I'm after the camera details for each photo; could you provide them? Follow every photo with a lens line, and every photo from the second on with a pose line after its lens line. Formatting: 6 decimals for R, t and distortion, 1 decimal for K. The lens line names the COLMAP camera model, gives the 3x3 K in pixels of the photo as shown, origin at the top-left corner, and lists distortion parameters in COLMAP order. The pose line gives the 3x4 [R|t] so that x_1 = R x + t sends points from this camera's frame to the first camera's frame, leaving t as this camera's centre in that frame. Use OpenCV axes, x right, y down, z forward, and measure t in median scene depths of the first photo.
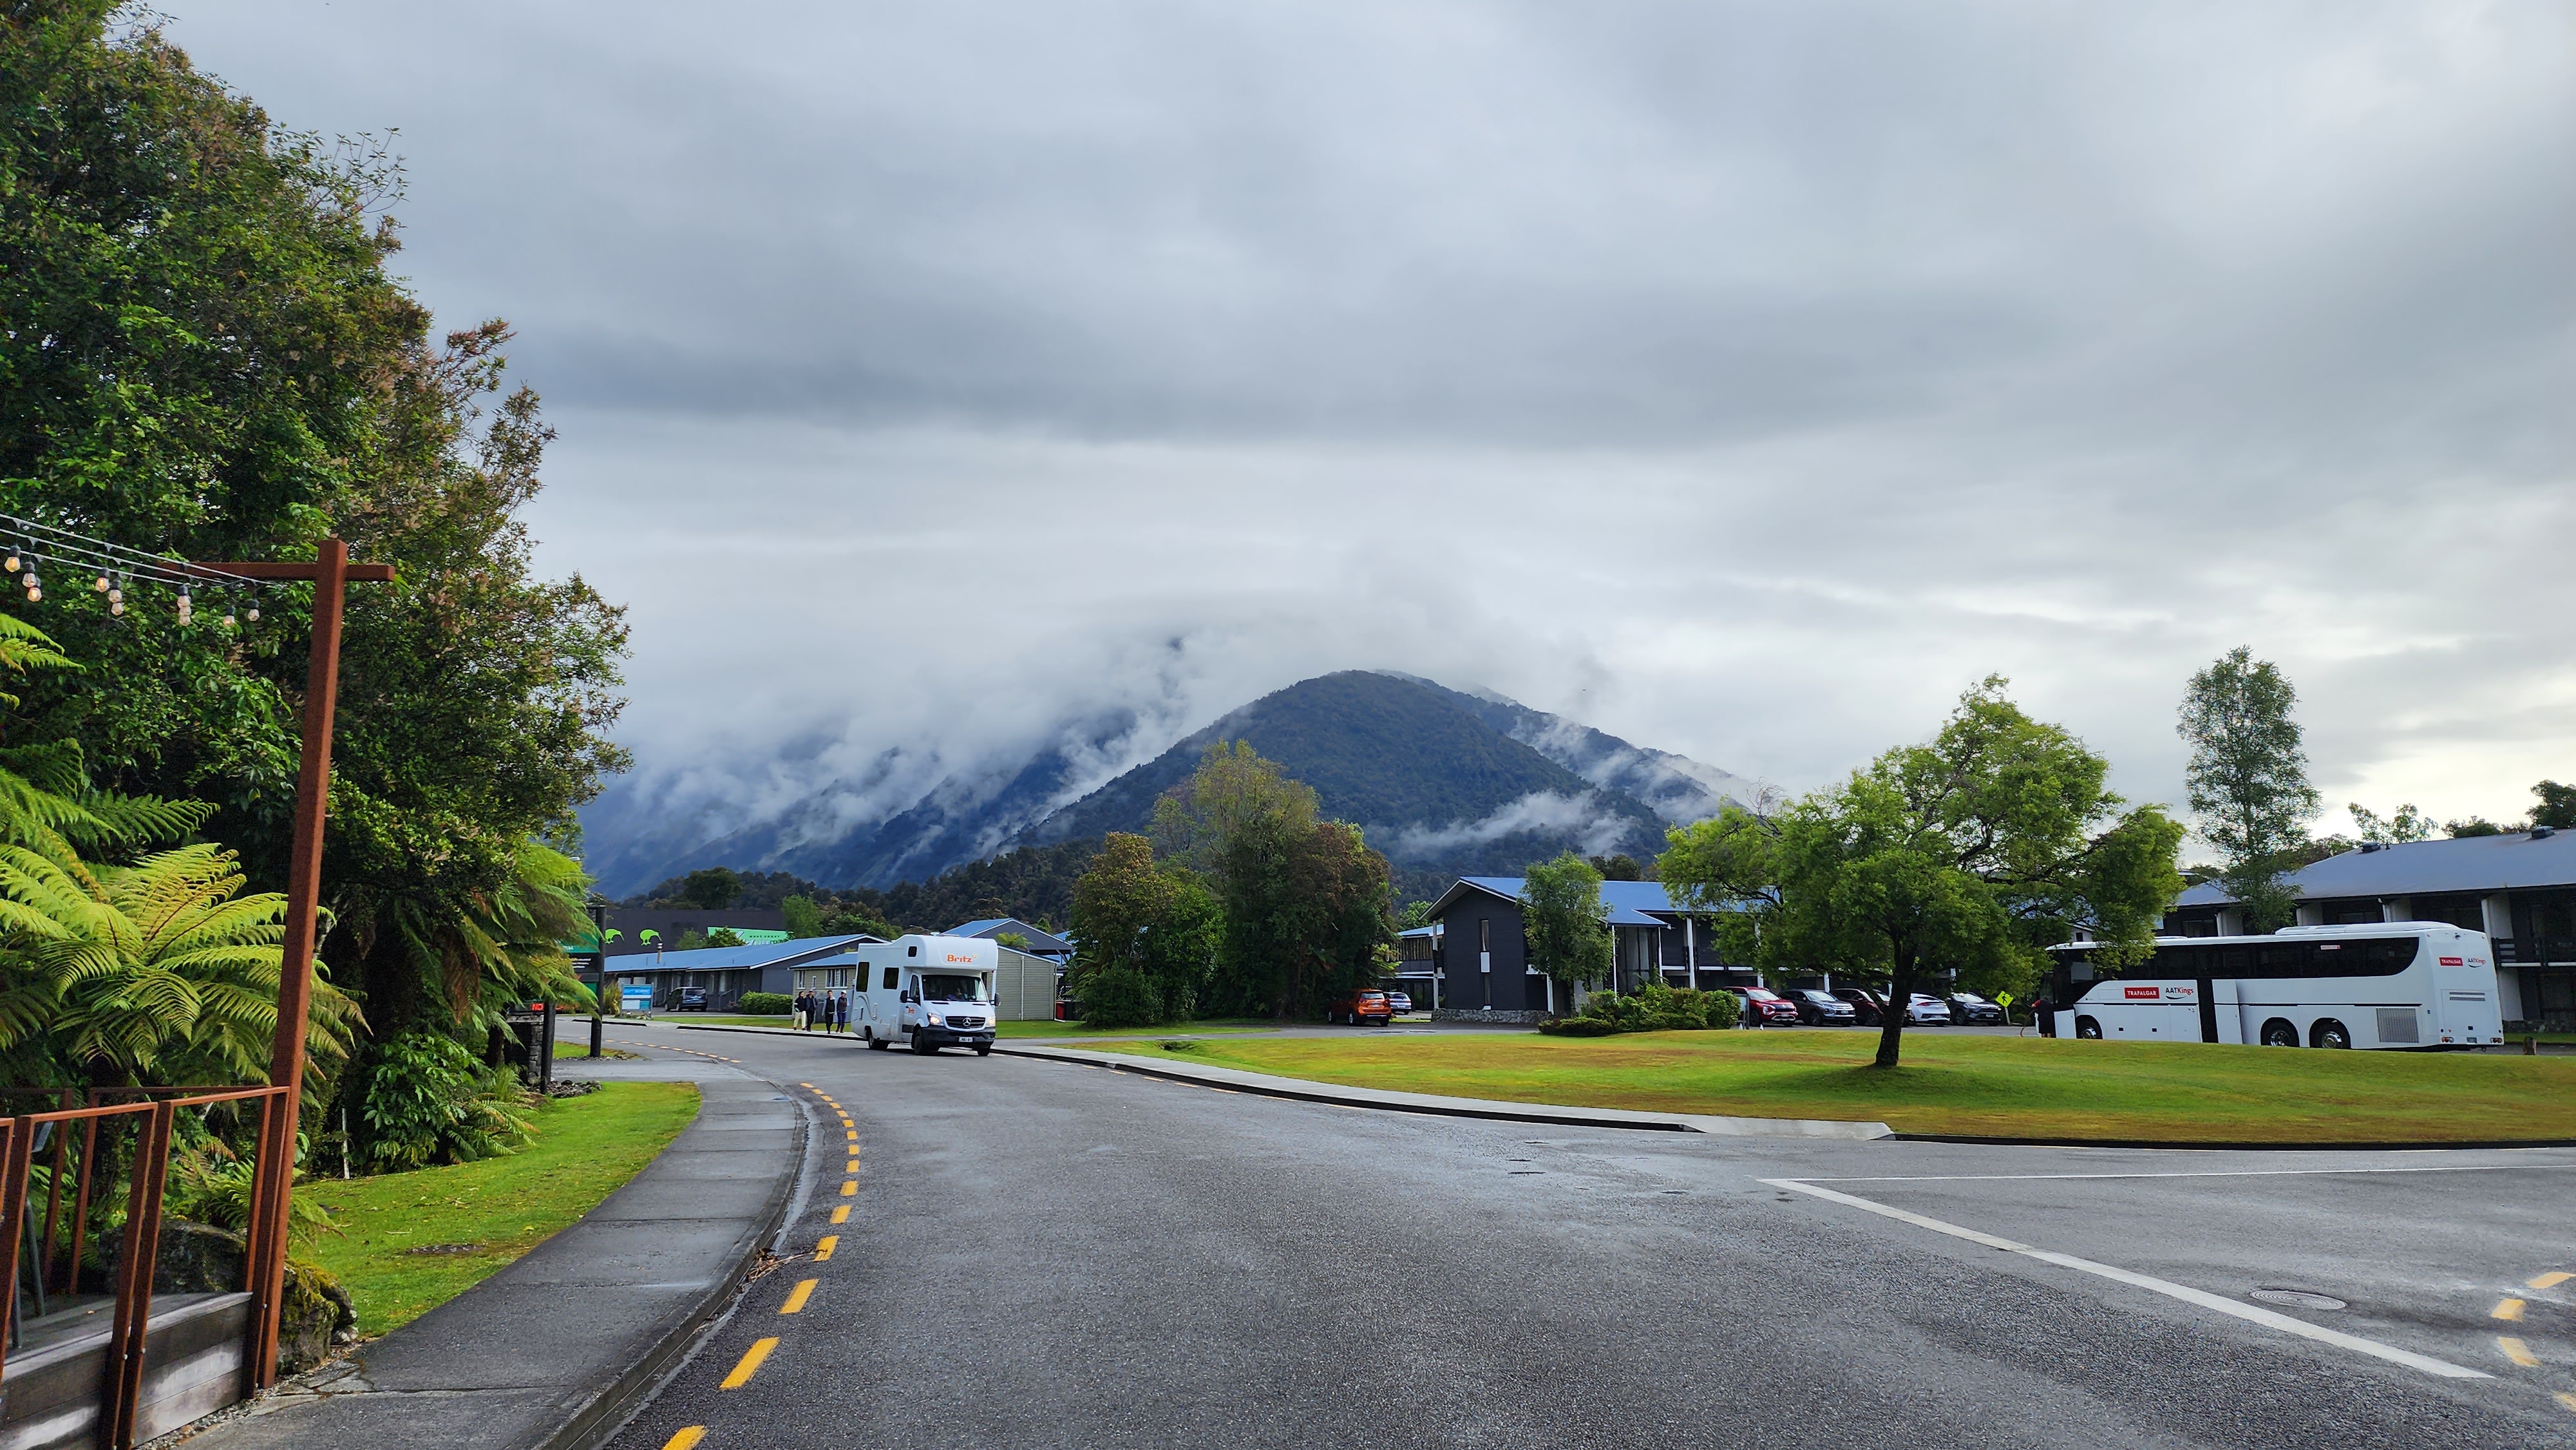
lens RADIAL K [[1651.9, 0, 1282.6], [0, 1651.9, 696.6], [0, 0, 1]] dist [0.057682, -0.040608]
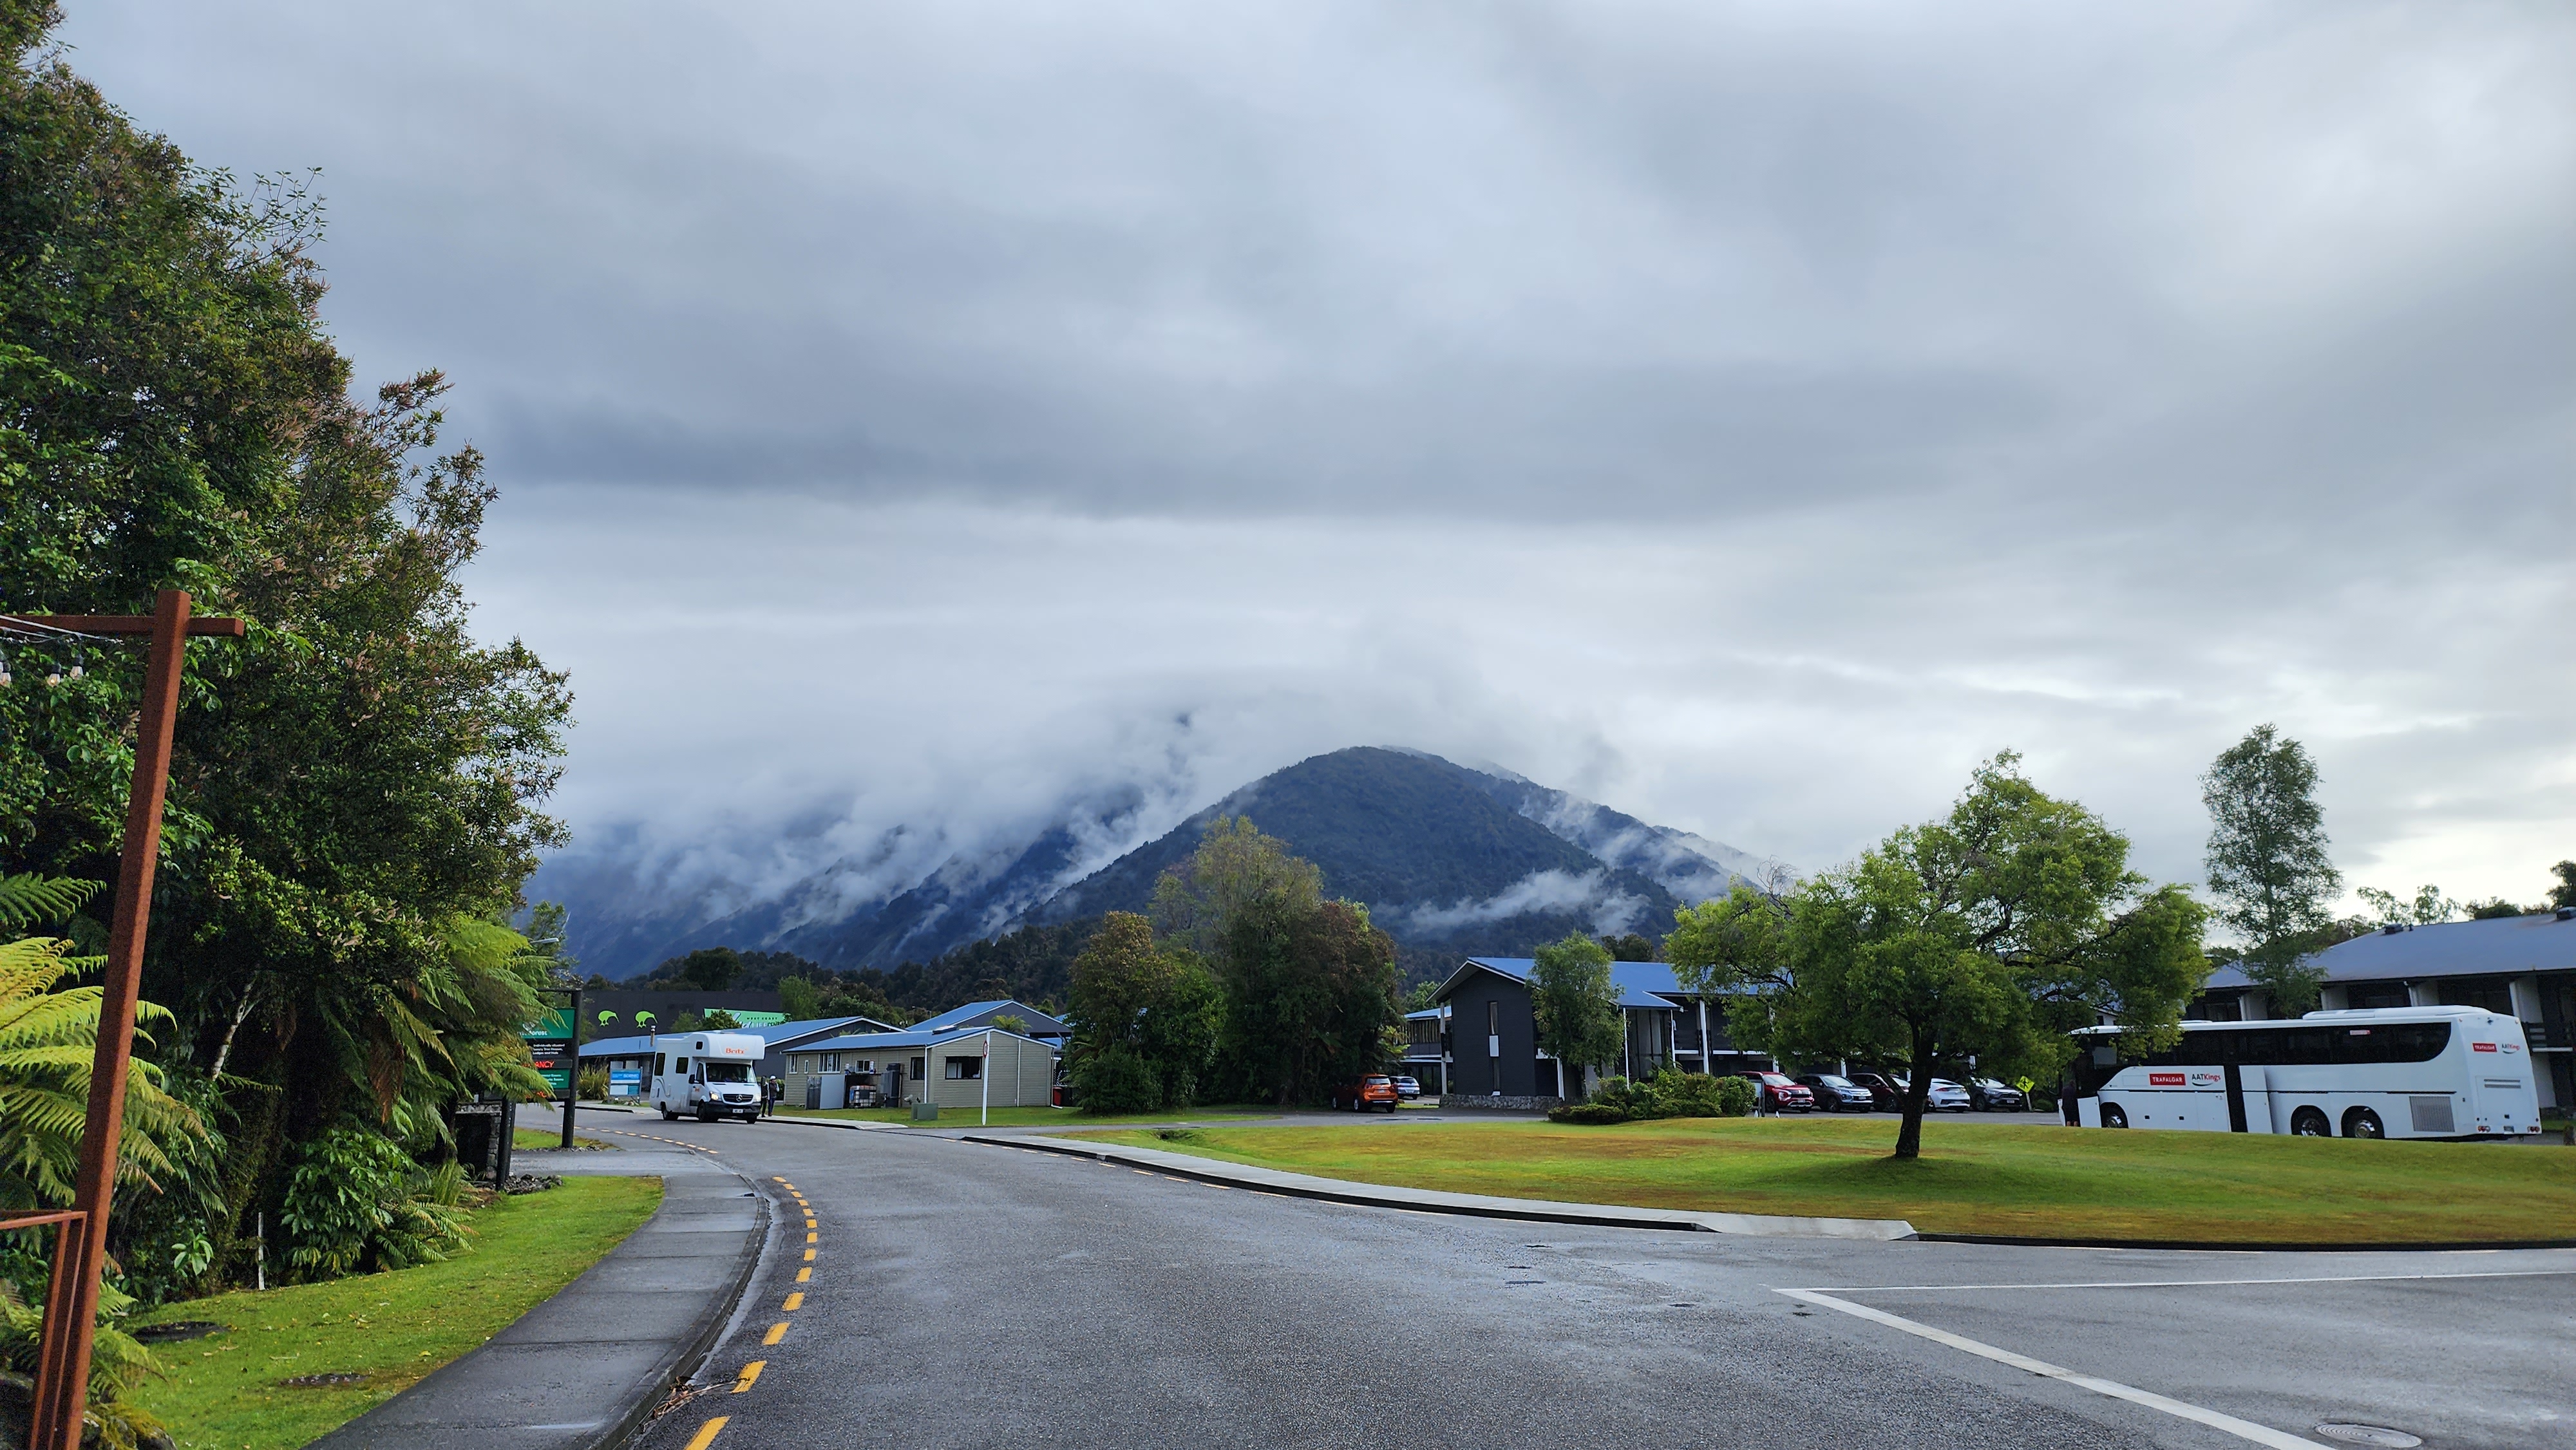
lens RADIAL K [[1651.9, 0, 1296.7], [0, 1651.9, 660.3], [0, 0, 1]] dist [0.057682, -0.040608]
pose [[0.999996, 0.000757, 0.002612, 0.004544], [-0.000577, 0.997661, -0.068351, 0.000797], [-0.002658, 0.068349, 0.997658, 0.013156]]
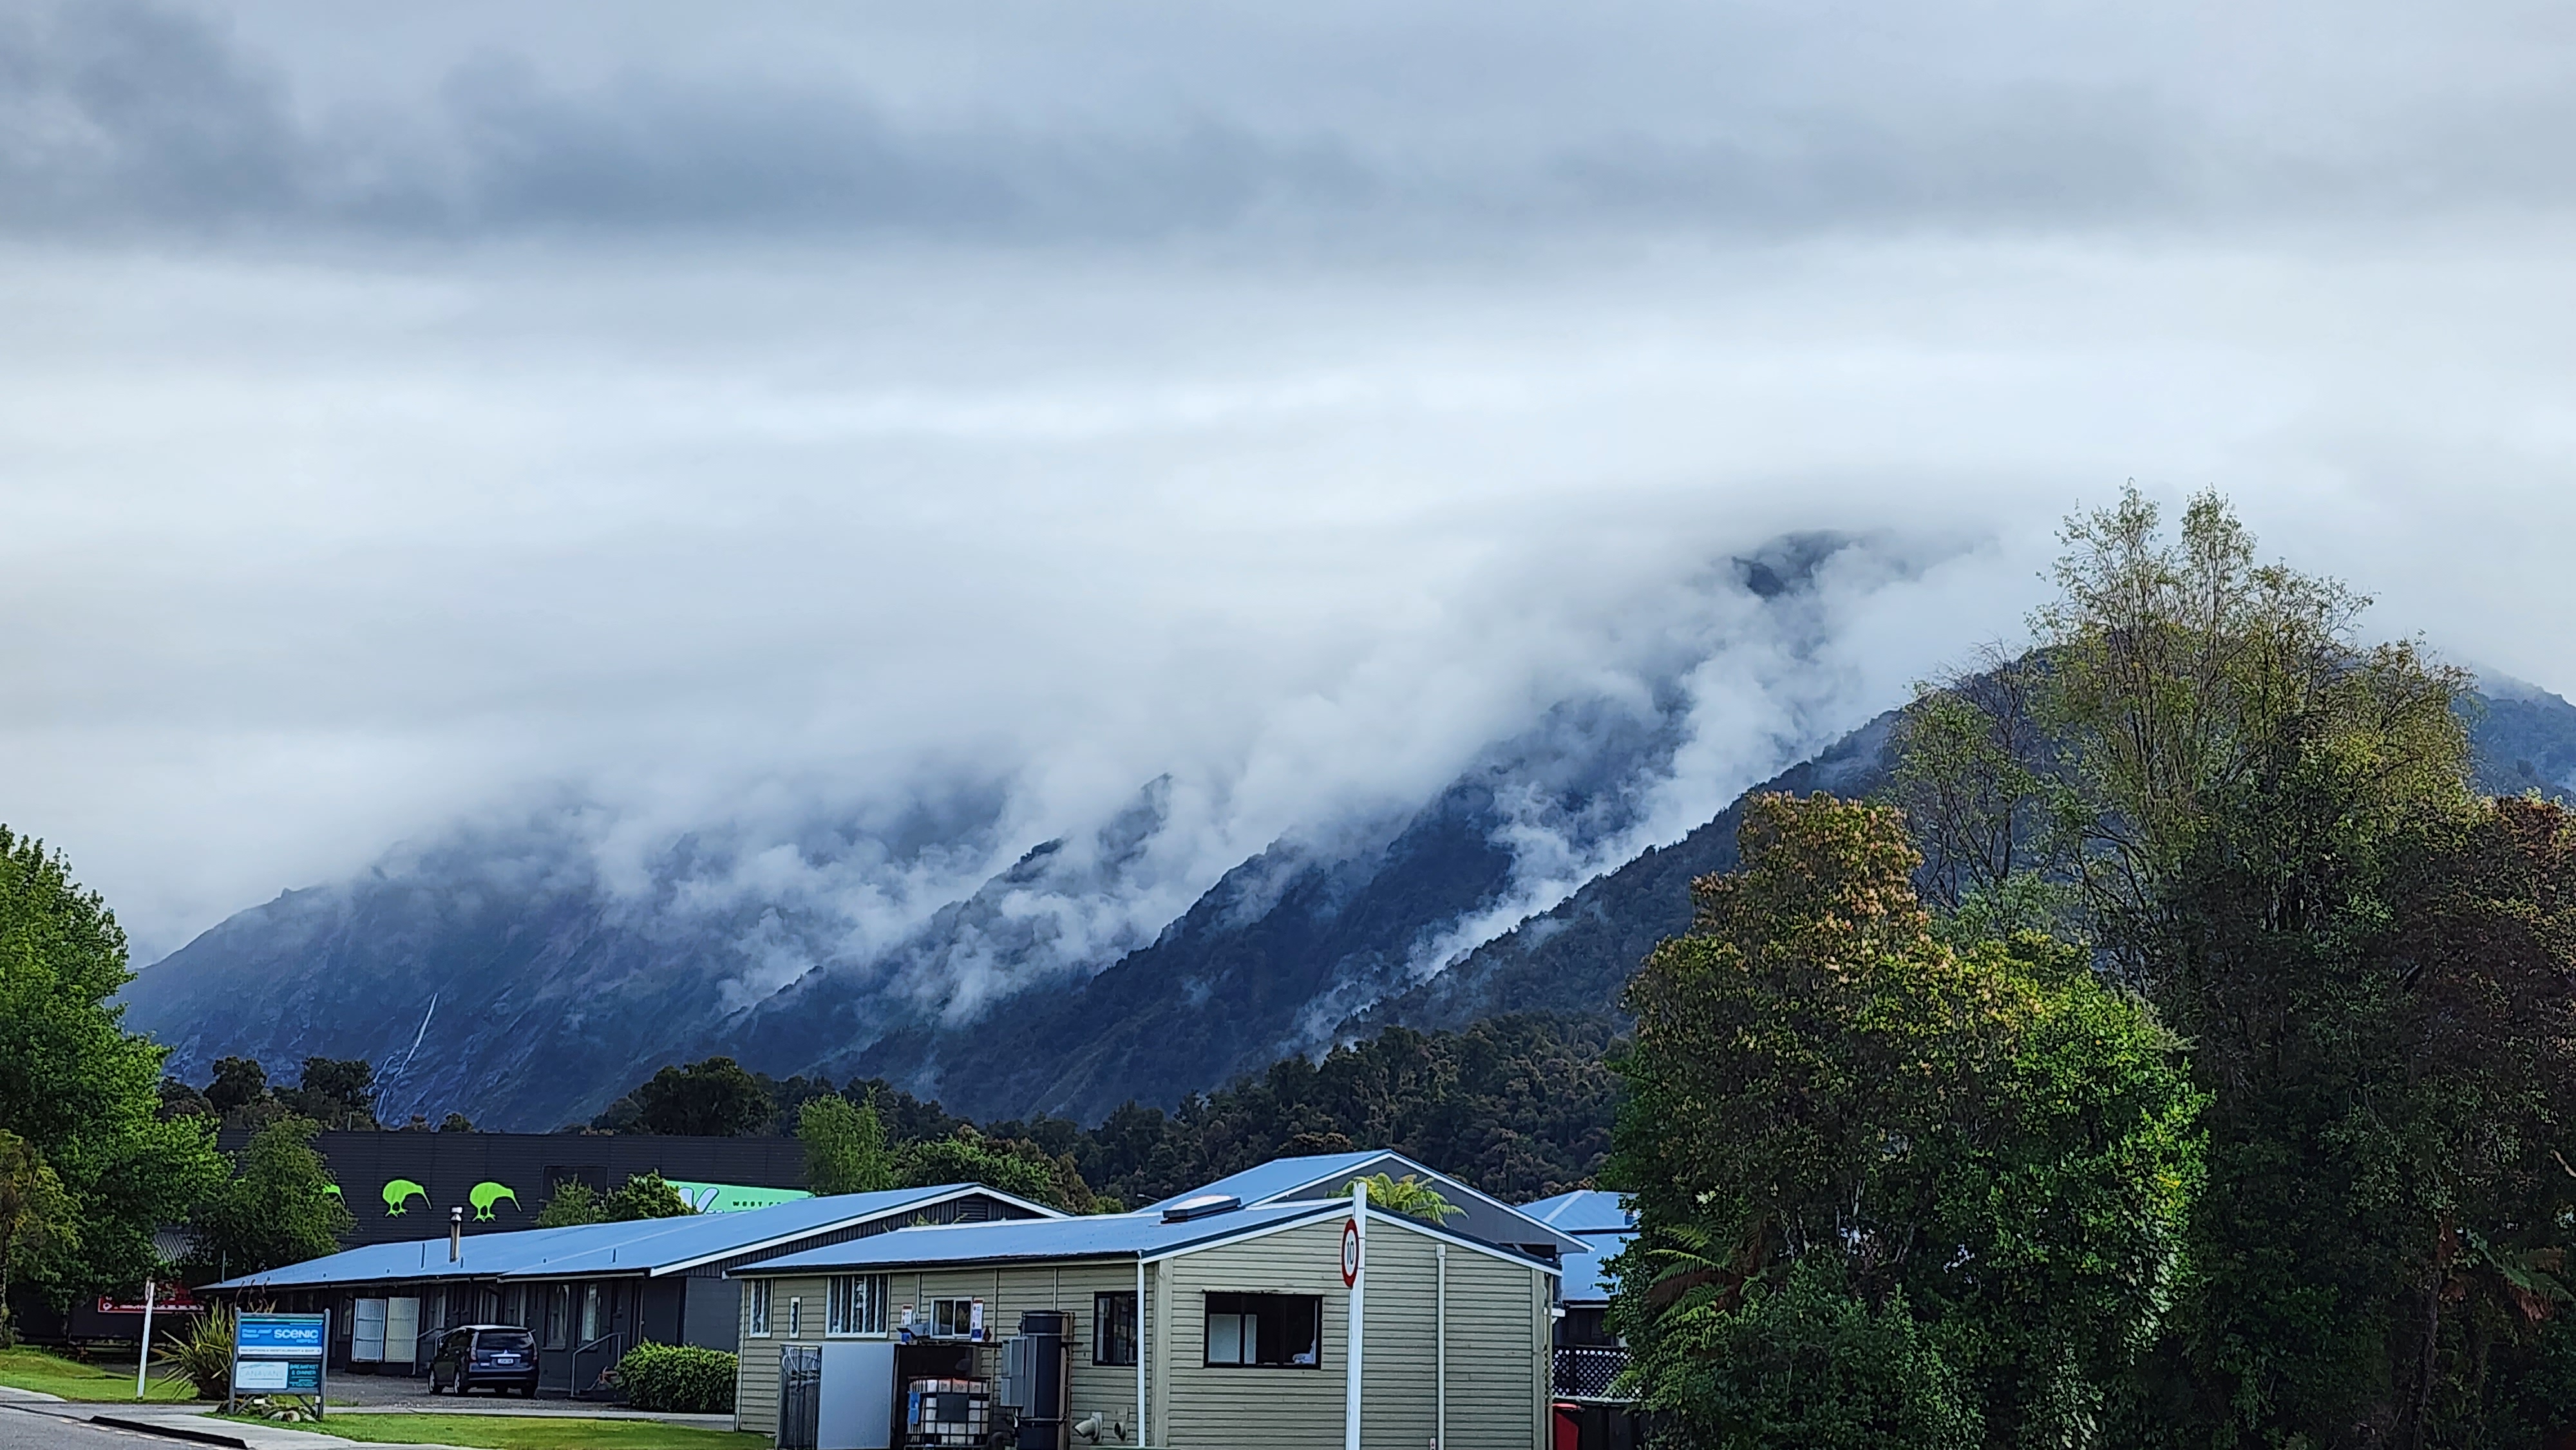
lens RADIAL K [[3699.4, 0, 1295.8], [0, 3699.4, 723.3], [0, 0, 1]] dist [0.068178, 0.000000]
pose [[0.983703, -0.006146, -0.179695, -0.082859], [0.007100, 0.999964, 0.004668, 0.079093], [0.179660, -0.005868, 0.983711, 0.454151]]
